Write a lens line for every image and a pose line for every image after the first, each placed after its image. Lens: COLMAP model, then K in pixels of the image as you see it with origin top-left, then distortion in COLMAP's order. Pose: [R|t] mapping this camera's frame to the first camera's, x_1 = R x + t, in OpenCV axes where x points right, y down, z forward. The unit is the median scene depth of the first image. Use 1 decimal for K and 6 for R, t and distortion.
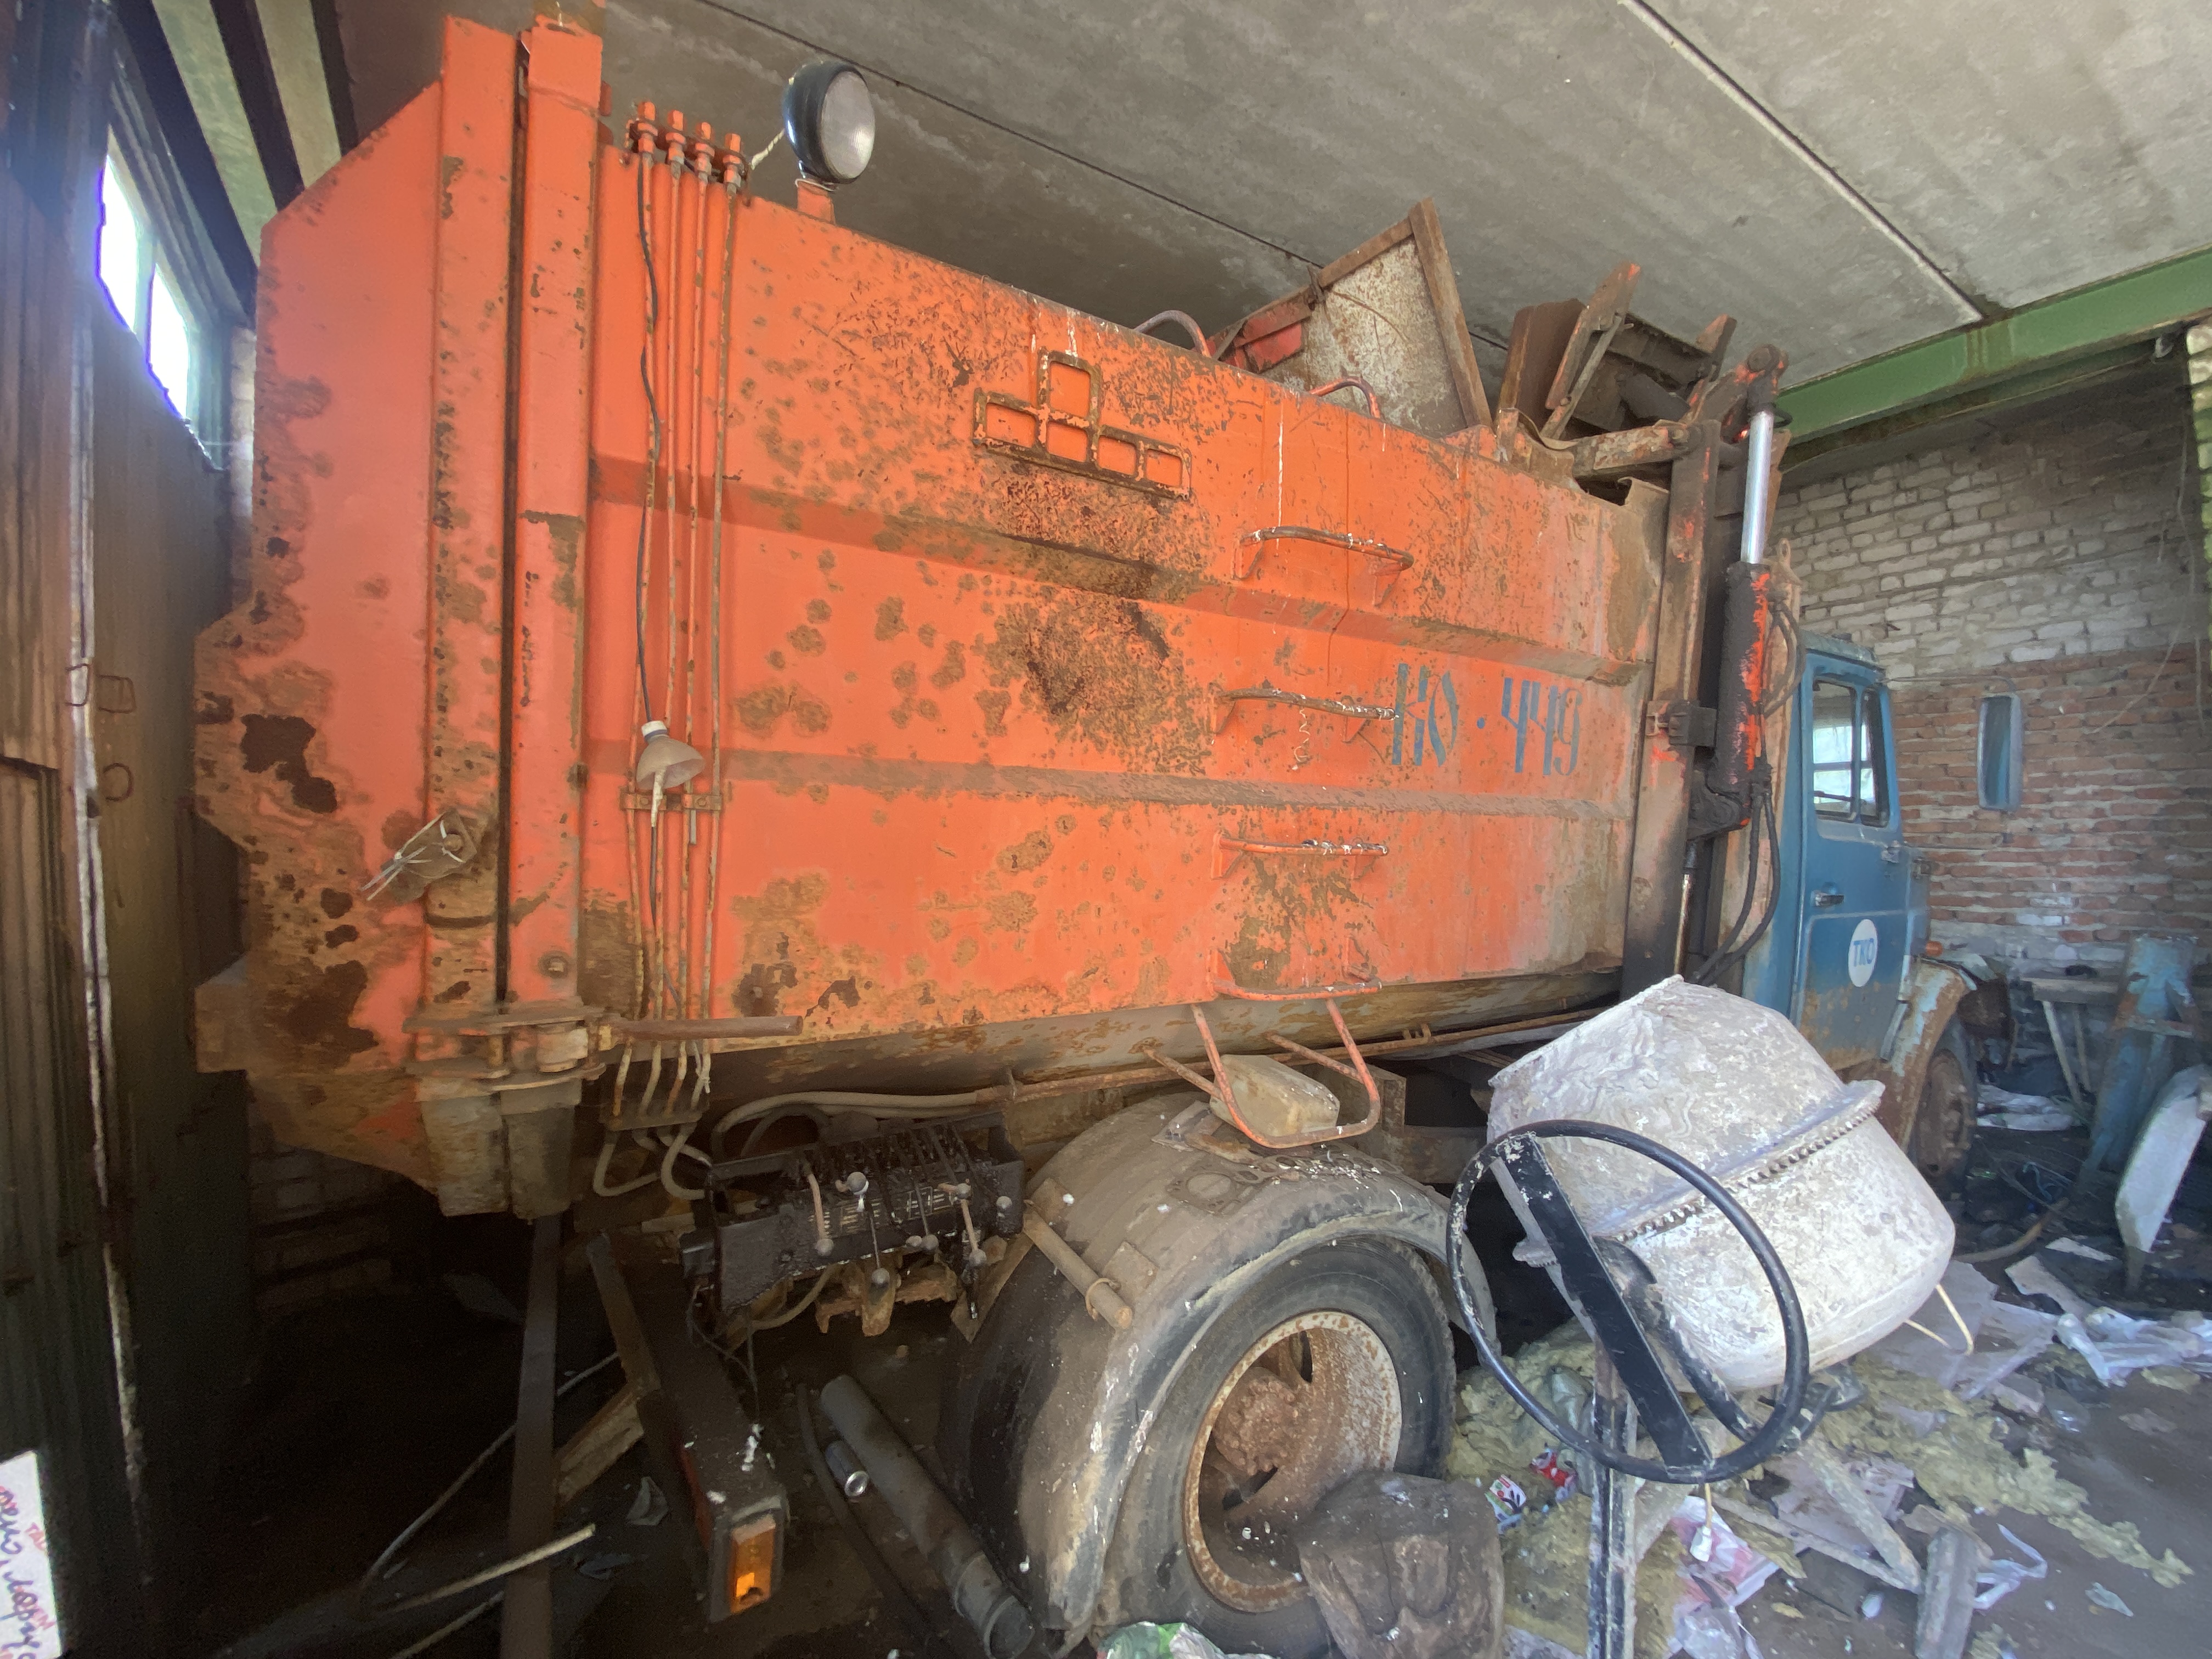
lens RADIAL K [[892.4, 0, 1106.2], [0, 892.4, 850.5], [0, 0, 1]] dist [0.016883, -0.000485]
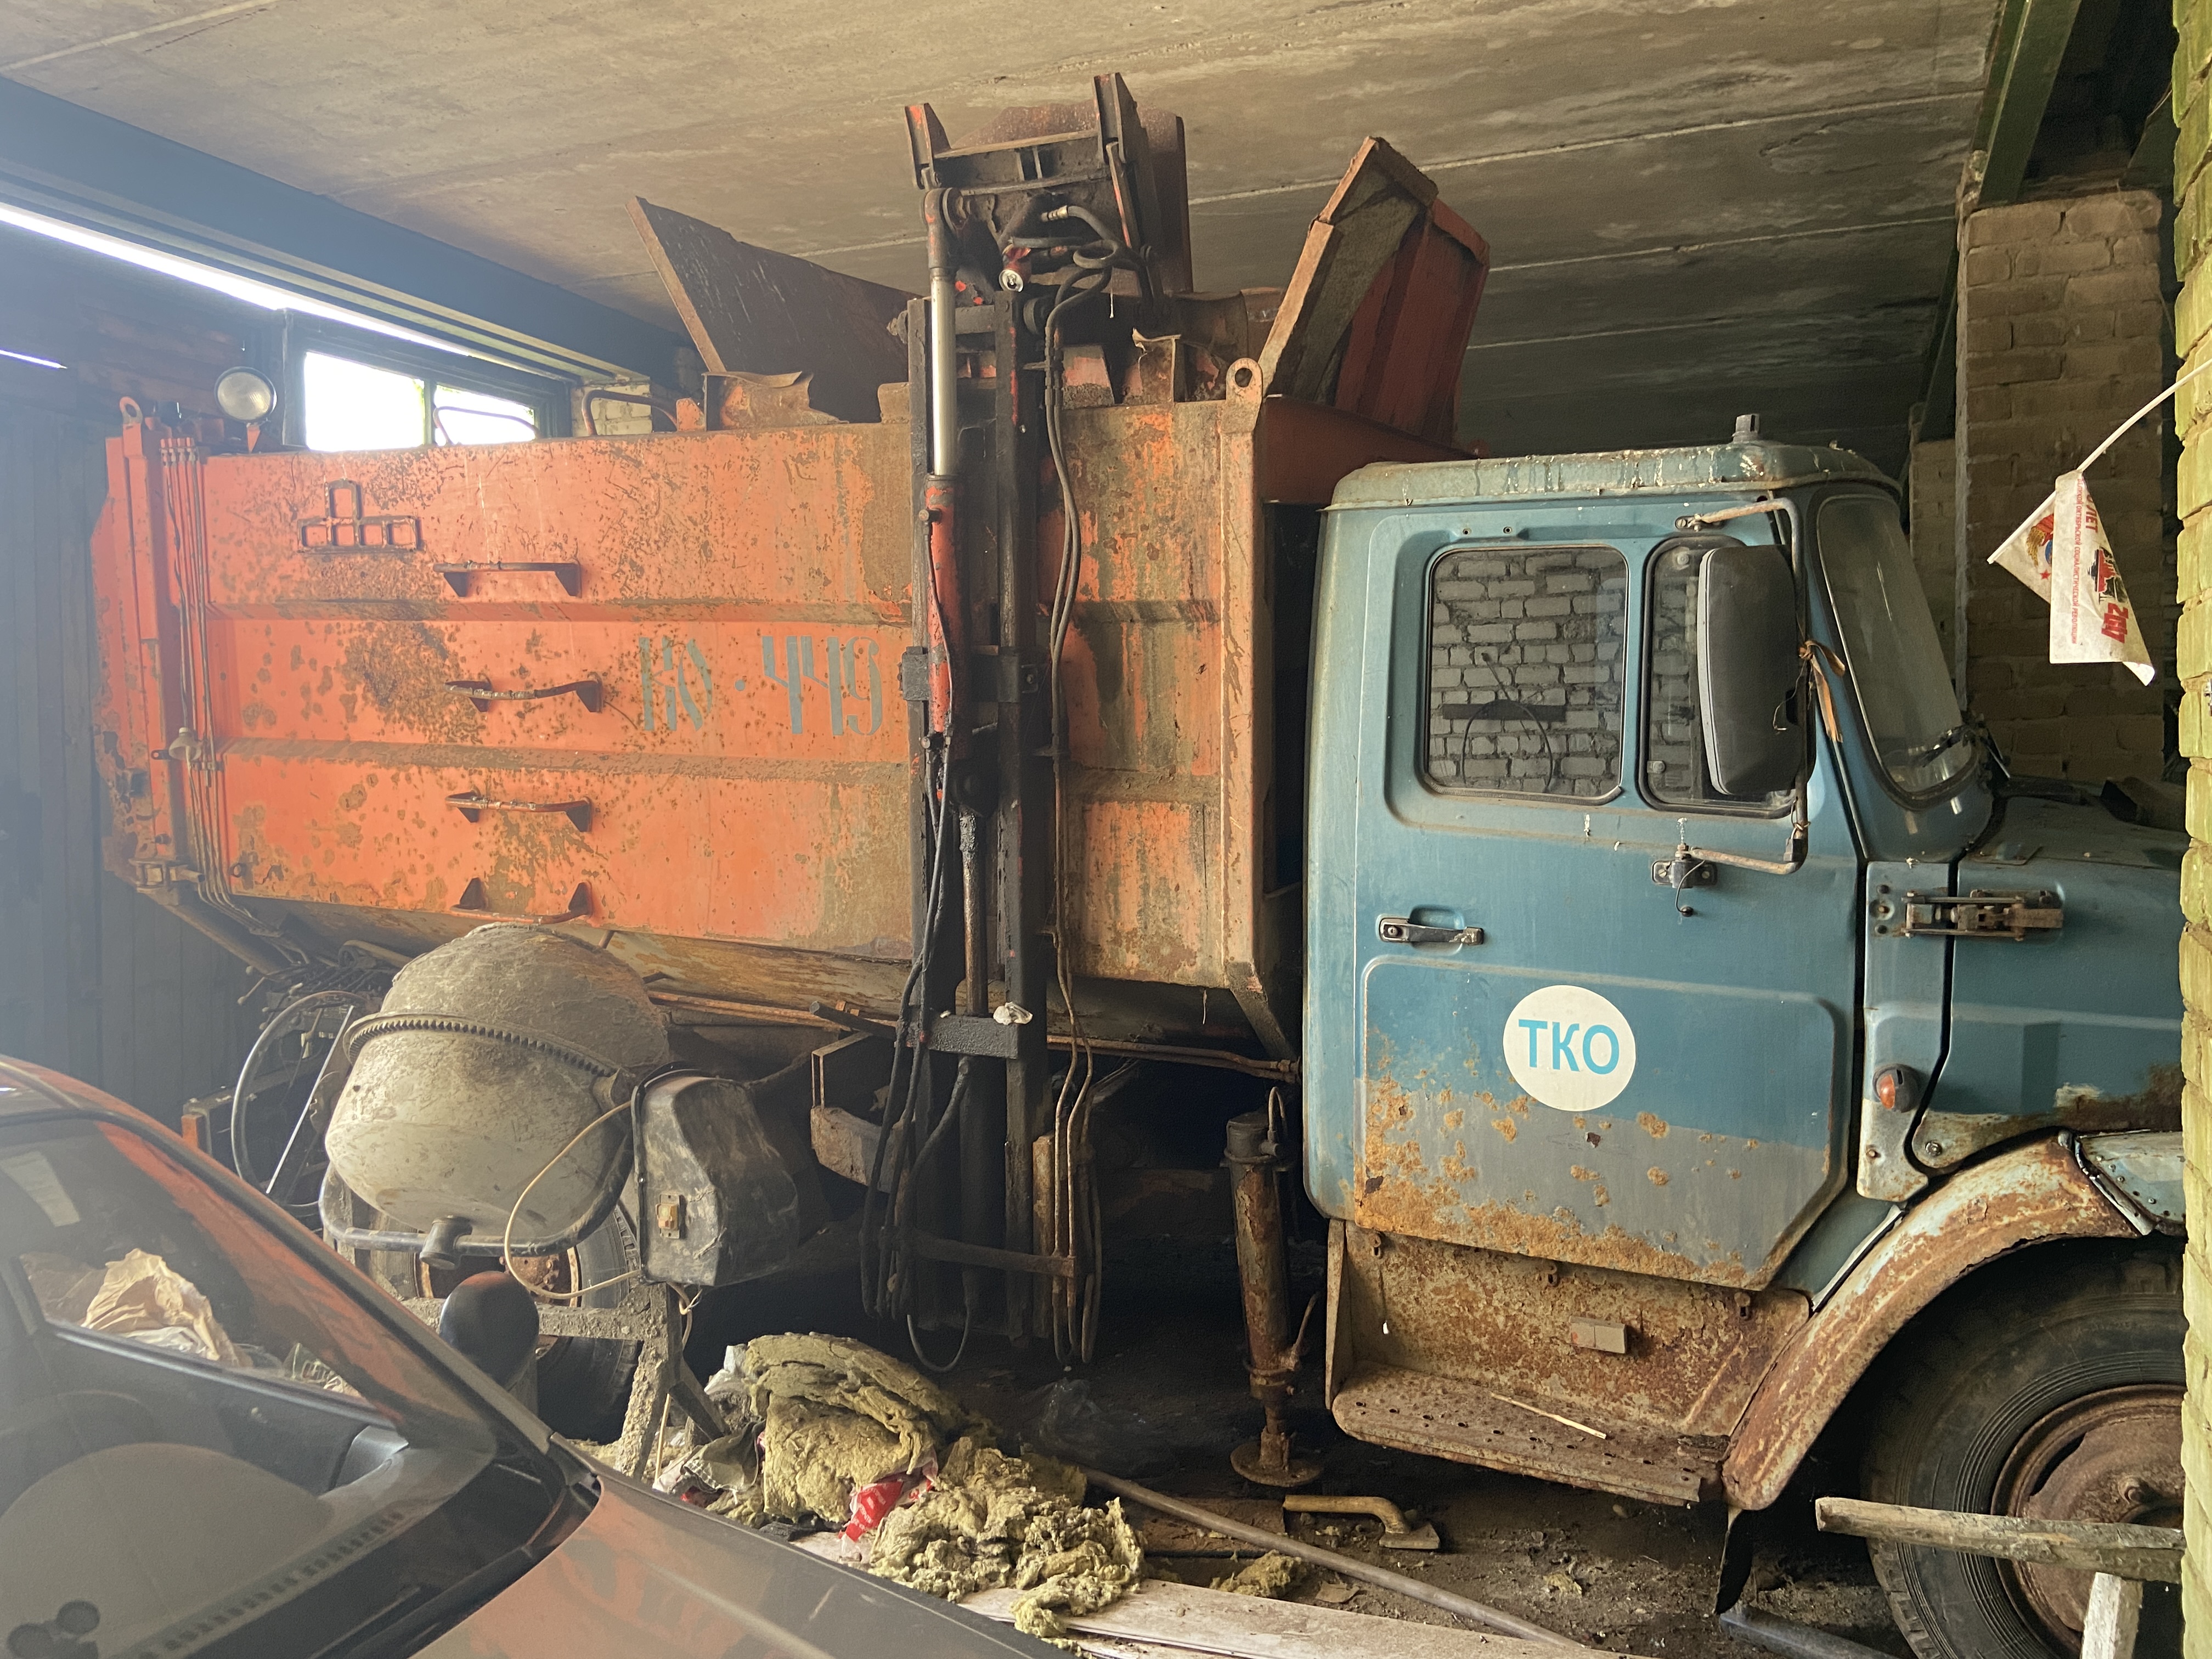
lens RADIAL K [[1645.3, 0, 1108.0], [0, 1645.3, 824.4], [0, 0, 1]] dist [0.007249, -0.009053]
pose [[0.585507, 0.056995, -0.808661, 2.952376], [-0.023209, 0.998295, 0.053556, -0.133073], [0.810335, -0.012589, 0.585832, 0.375378]]
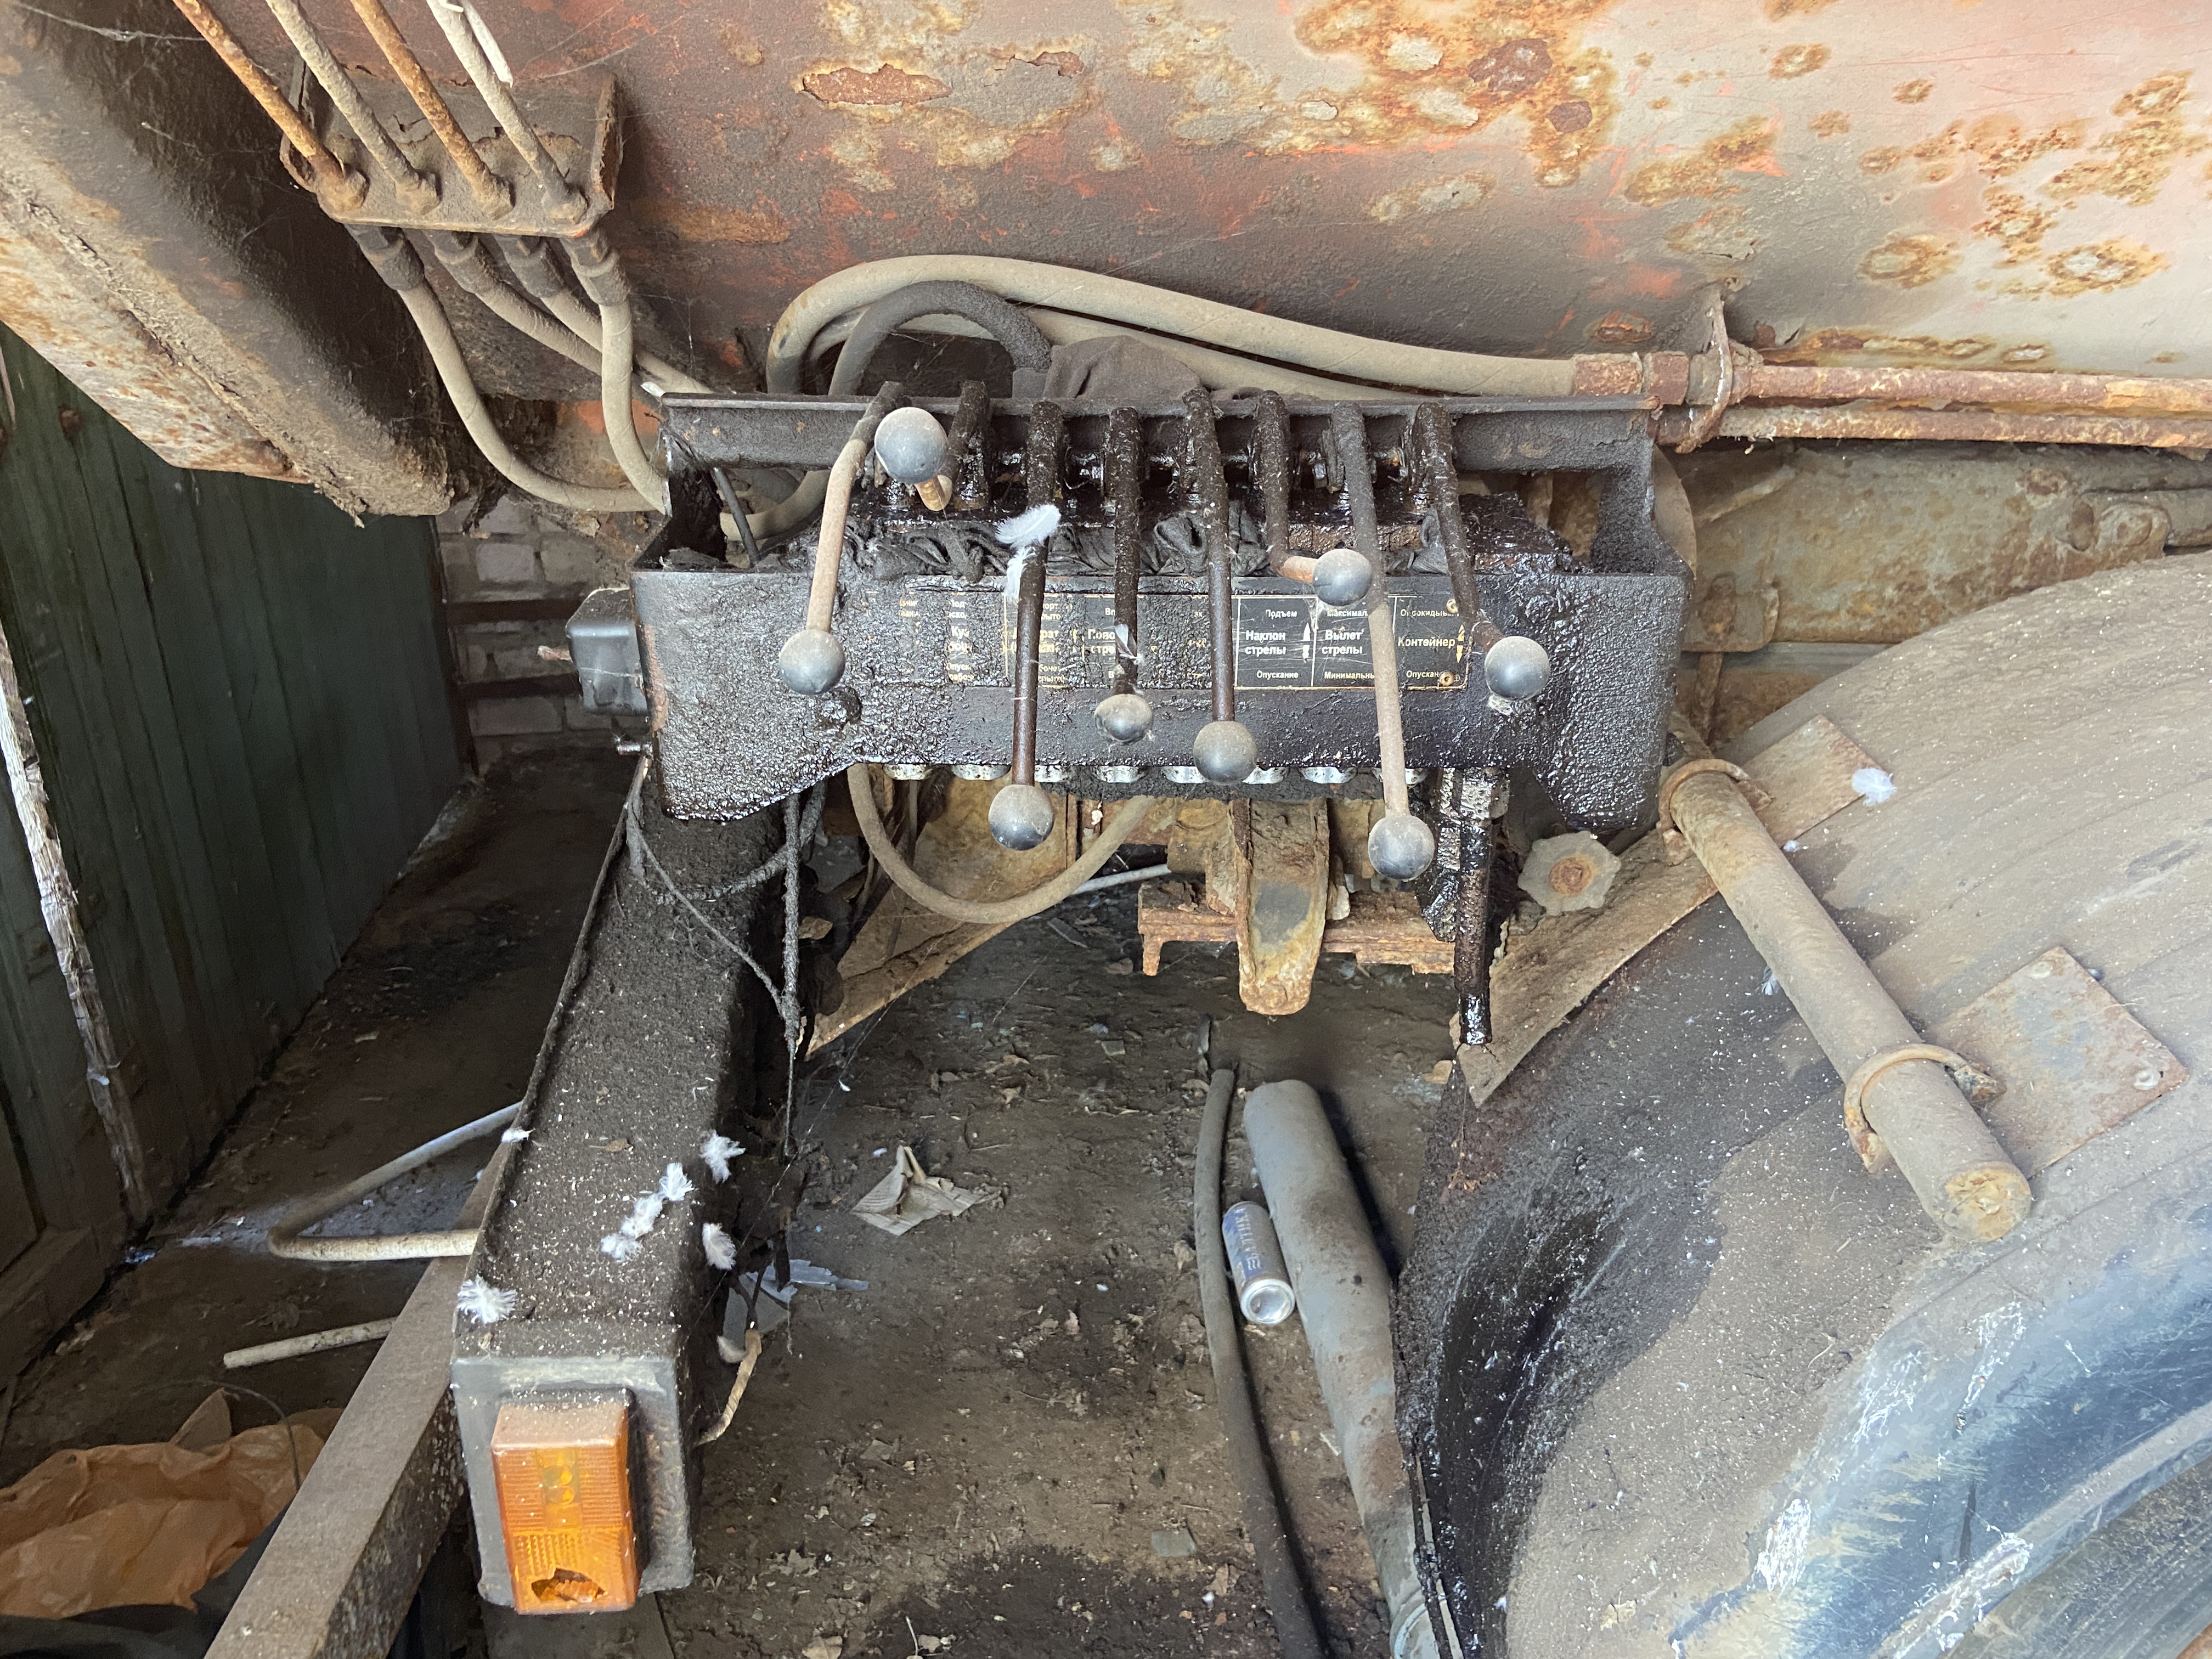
lens RADIAL K [[1645.3, 0, 1098.8], [0, 1645.3, 825.6], [0, 0, 1]] dist [0.007249, -0.009053]
pose [[0.850415, 0.202672, -0.485508, 0.009207], [-0.014457, 0.931476, 0.363515, 0.228344], [0.525913, -0.302120, 0.795072, 0.472563]]
